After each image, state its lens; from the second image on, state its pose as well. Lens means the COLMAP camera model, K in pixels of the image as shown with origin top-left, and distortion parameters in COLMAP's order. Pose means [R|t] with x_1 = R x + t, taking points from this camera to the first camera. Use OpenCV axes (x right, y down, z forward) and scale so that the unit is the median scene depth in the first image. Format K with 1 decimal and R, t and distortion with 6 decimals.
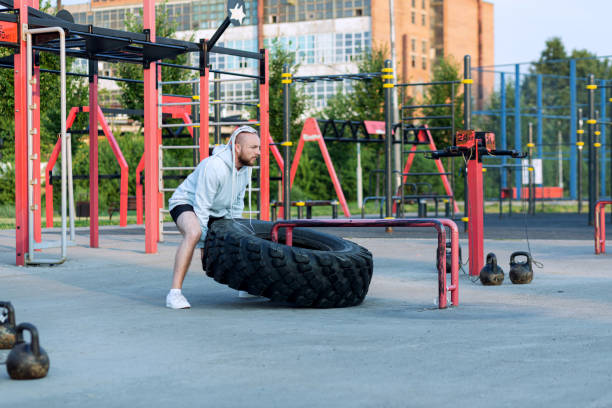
lens RADIAL K [[1914.3, 0, 307.0], [0, 1914.3, 203.2], [0, 0, 1]] dist [0.114974, 0.000000]
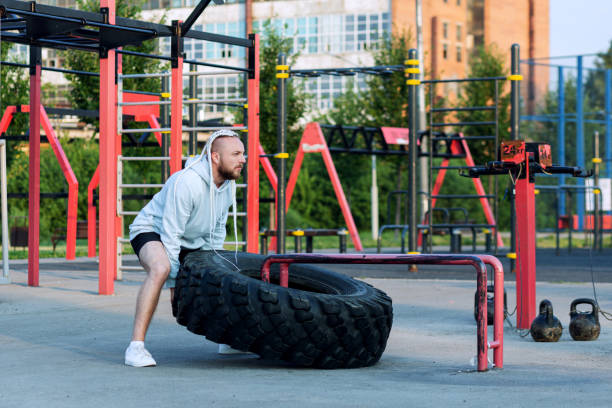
lens RADIAL K [[1914.3, 0, 304.8], [0, 1914.3, 205.0], [0, 0, 1]] dist [0.114974, 0.000000]
pose [[0.999902, 0.008557, 0.011125, -0.009631], [-0.008583, 0.999960, 0.002317, -0.012842], [-0.011104, -0.002412, 0.999935, 0.221103]]
